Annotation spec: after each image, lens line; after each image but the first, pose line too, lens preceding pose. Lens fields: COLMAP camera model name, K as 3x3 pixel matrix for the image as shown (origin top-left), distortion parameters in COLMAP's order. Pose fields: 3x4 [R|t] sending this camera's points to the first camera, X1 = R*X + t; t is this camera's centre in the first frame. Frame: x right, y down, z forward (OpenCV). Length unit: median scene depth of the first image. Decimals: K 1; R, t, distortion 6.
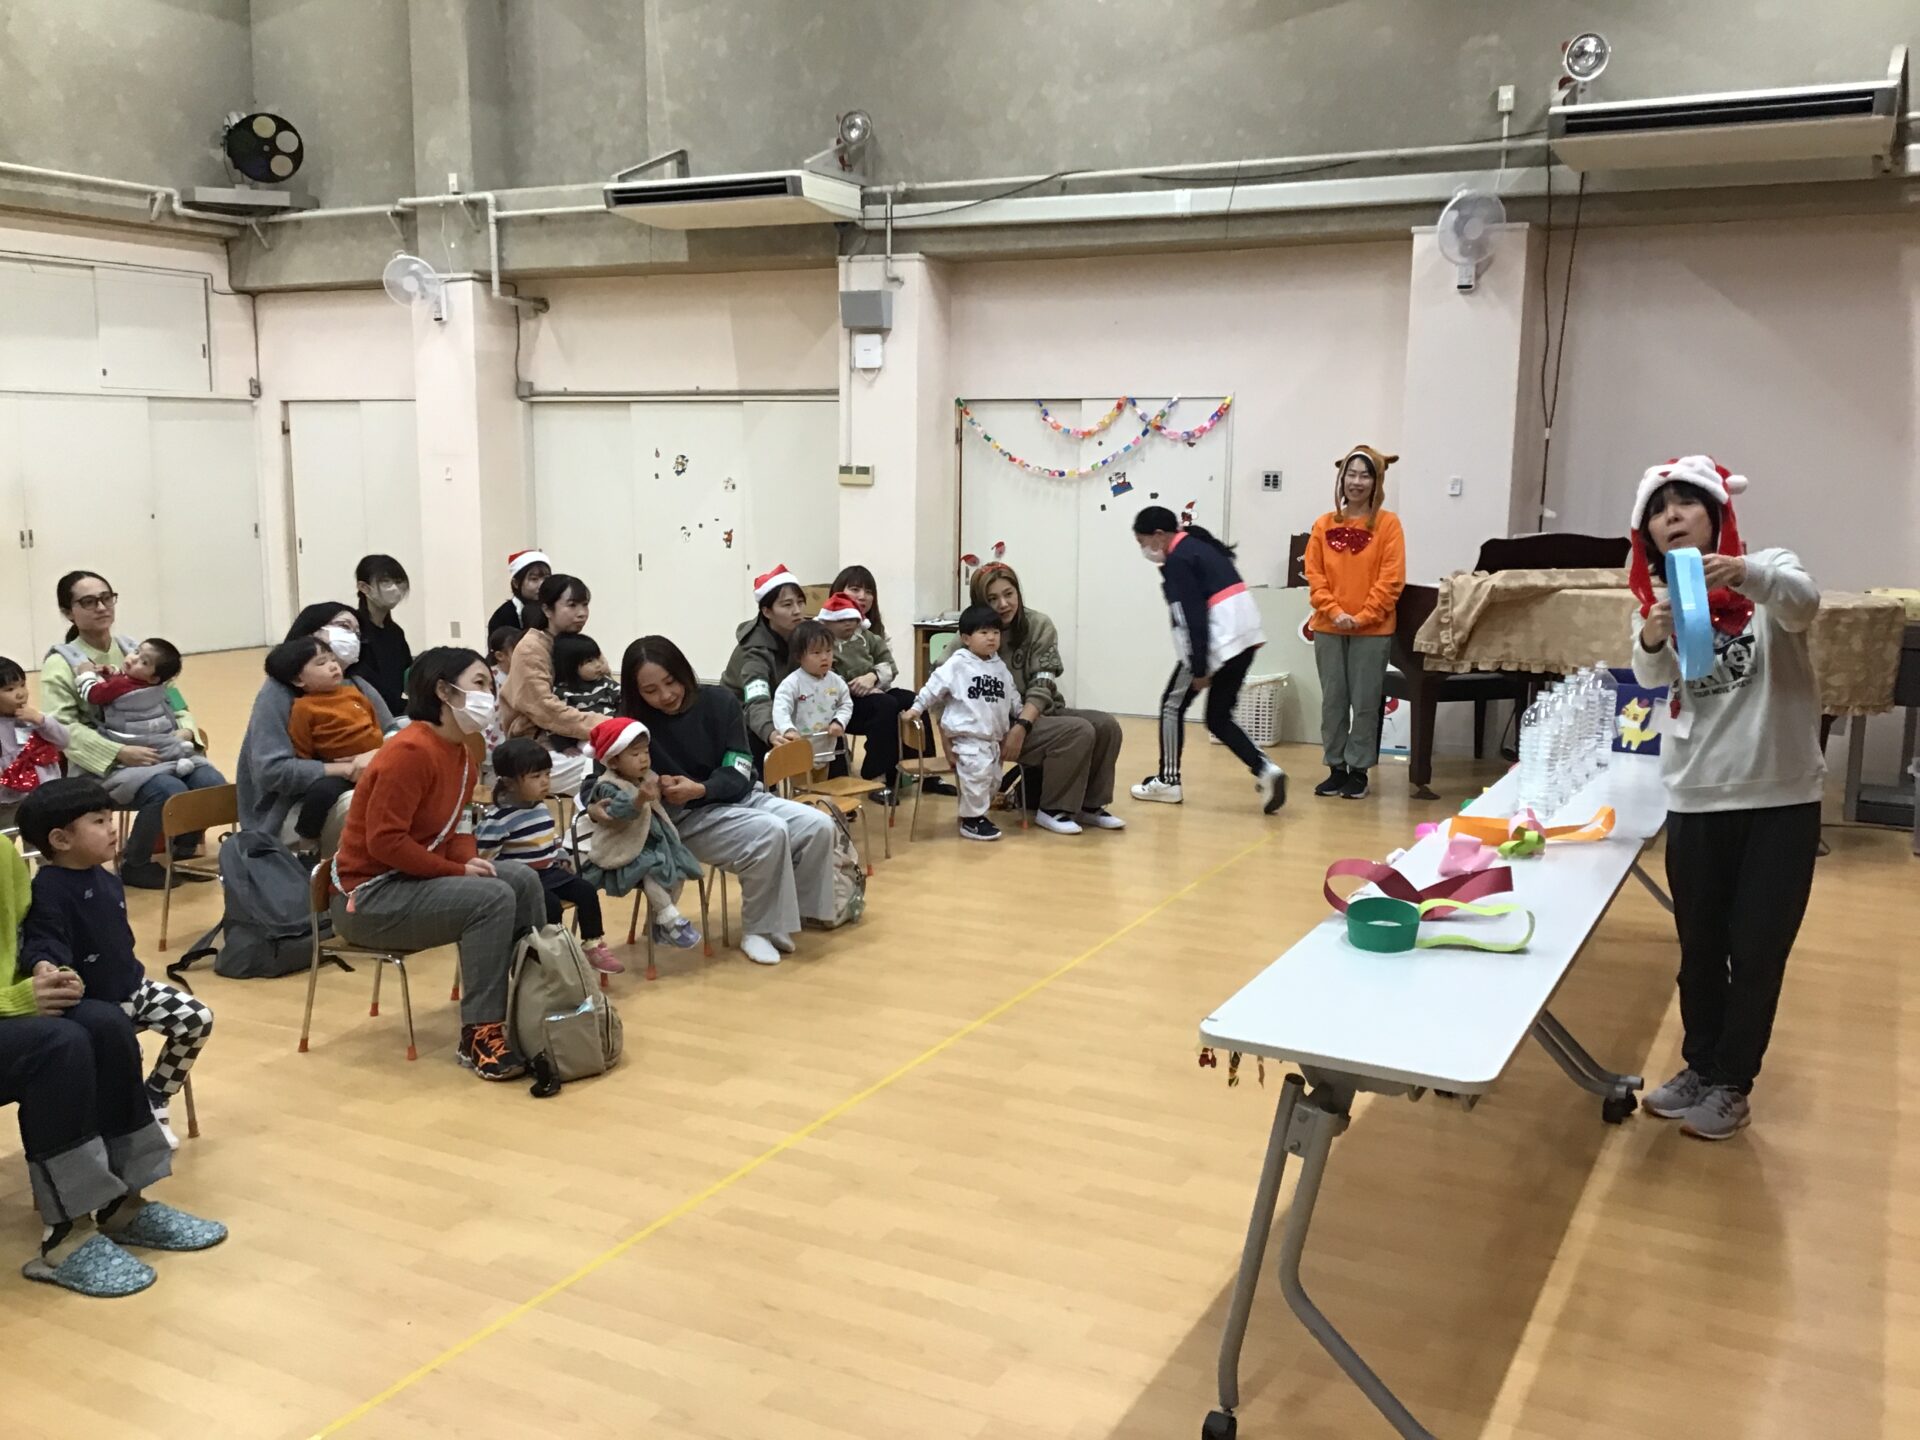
lens RADIAL K [[1747.5, 0, 1043.5], [0, 1747.5, 771.5], [0, 0, 1]] dist [0.030365, 0.000000]
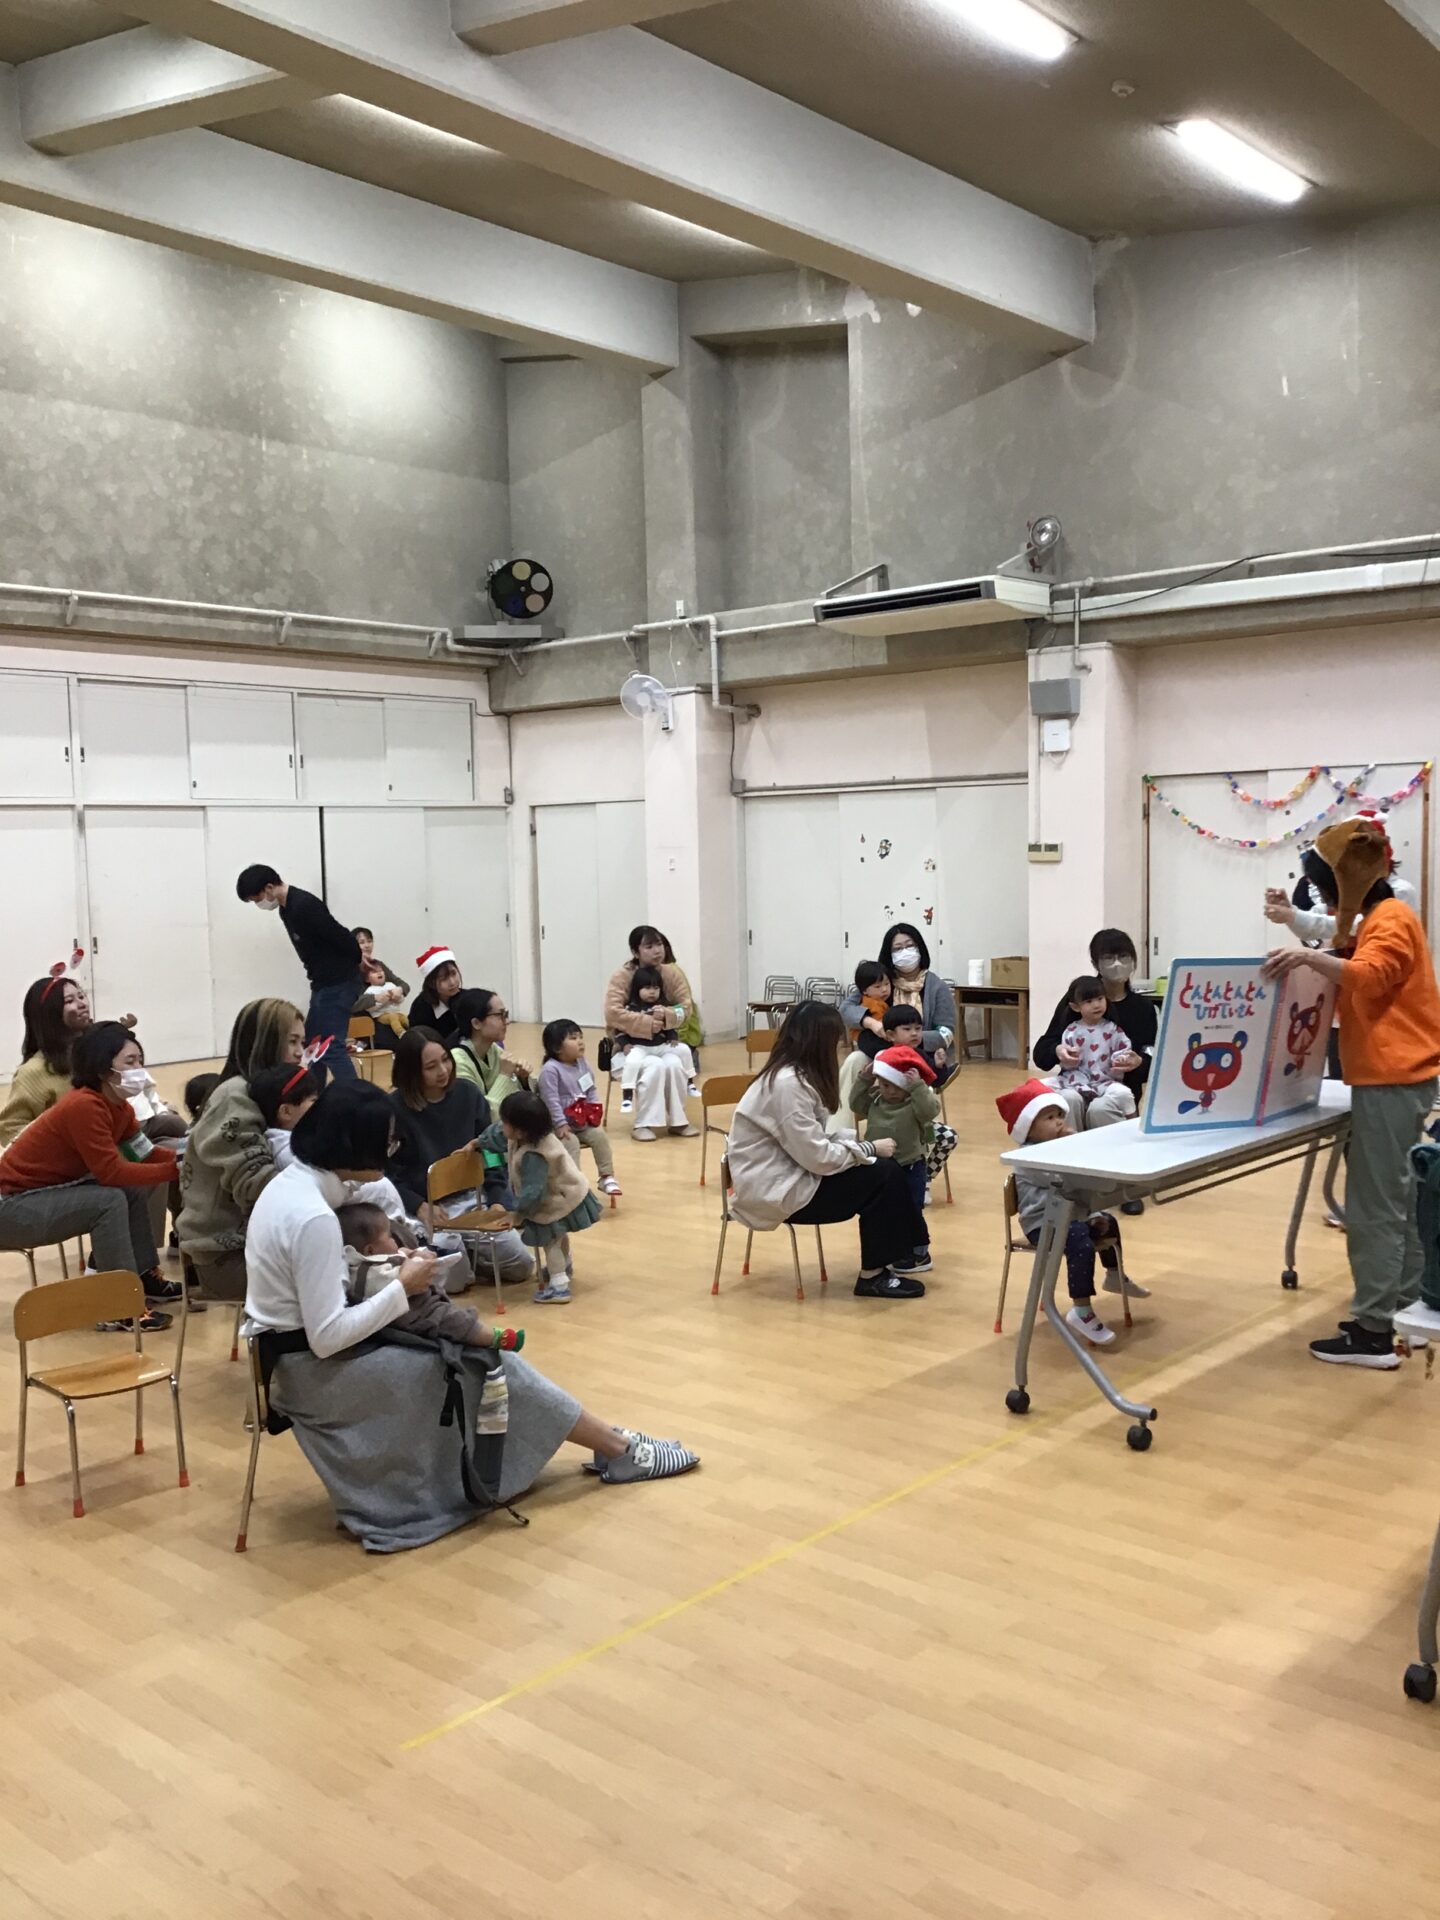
lens RADIAL K [[1747.5, 0, 714.2], [0, 1747.5, 965.0], [0, 0, 1]] dist [0.030365, 0.000000]
pose [[0.958779, -0.013638, -0.283826, -0.001046], [-0.016087, 0.994640, -0.102136, 0.006476], [0.283698, 0.102492, 0.953421, -0.040856]]
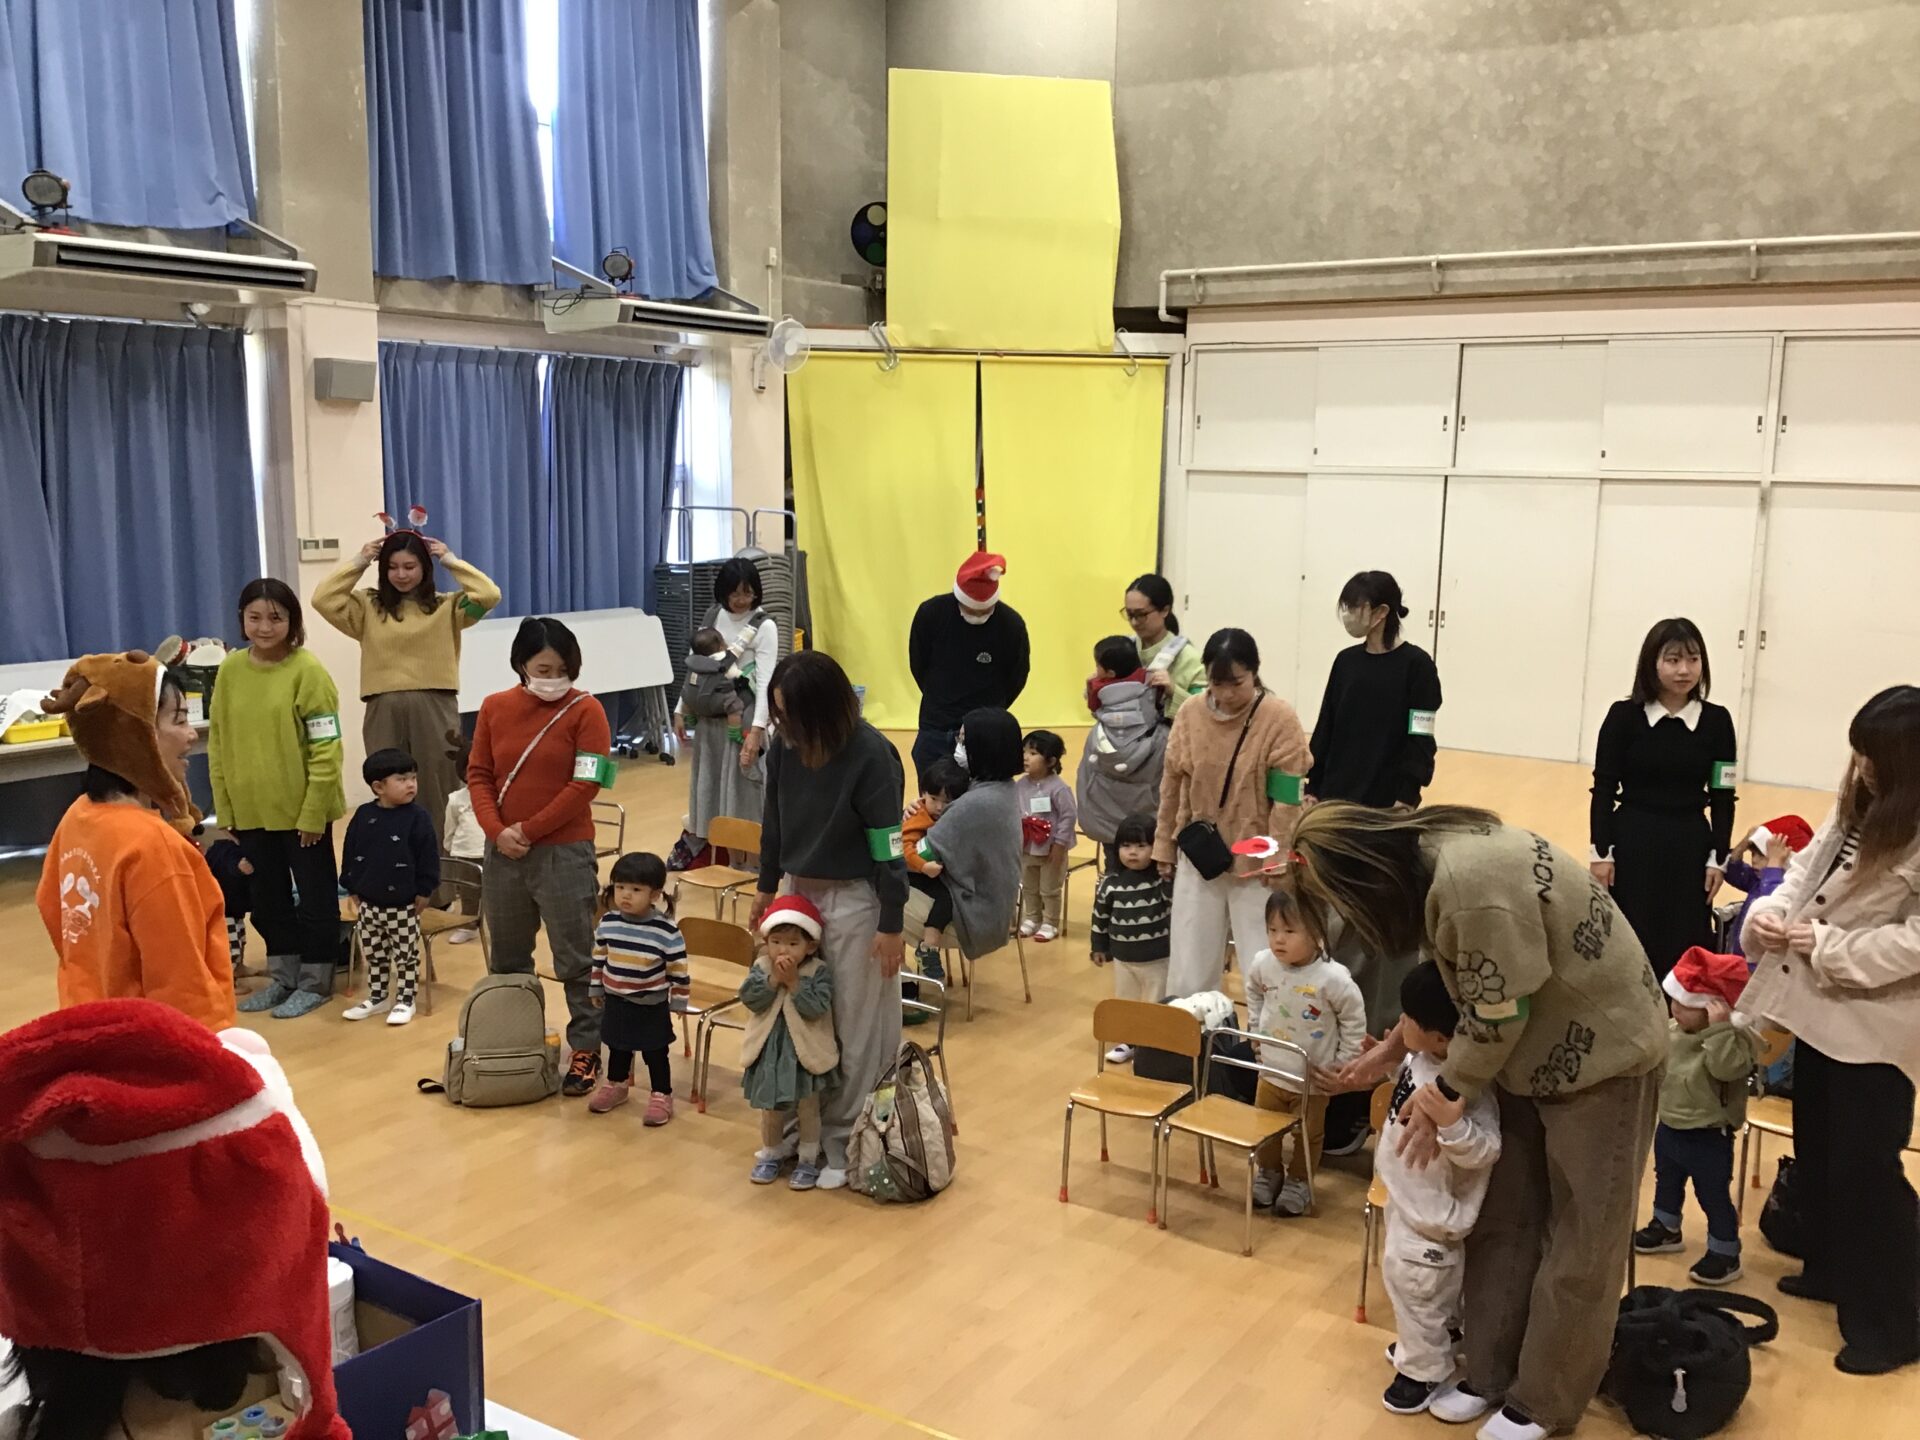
lens RADIAL K [[1747.5, 0, 961.3], [0, 1747.5, 710.7], [0, 0, 1]] dist [0.030365, 0.000000]
pose [[-0.061701, 0.125019, -0.990234, 0.248429], [-0.191462, 0.972217, 0.134674, -0.091081], [0.979559, 0.197902, -0.036051, 0.377762]]
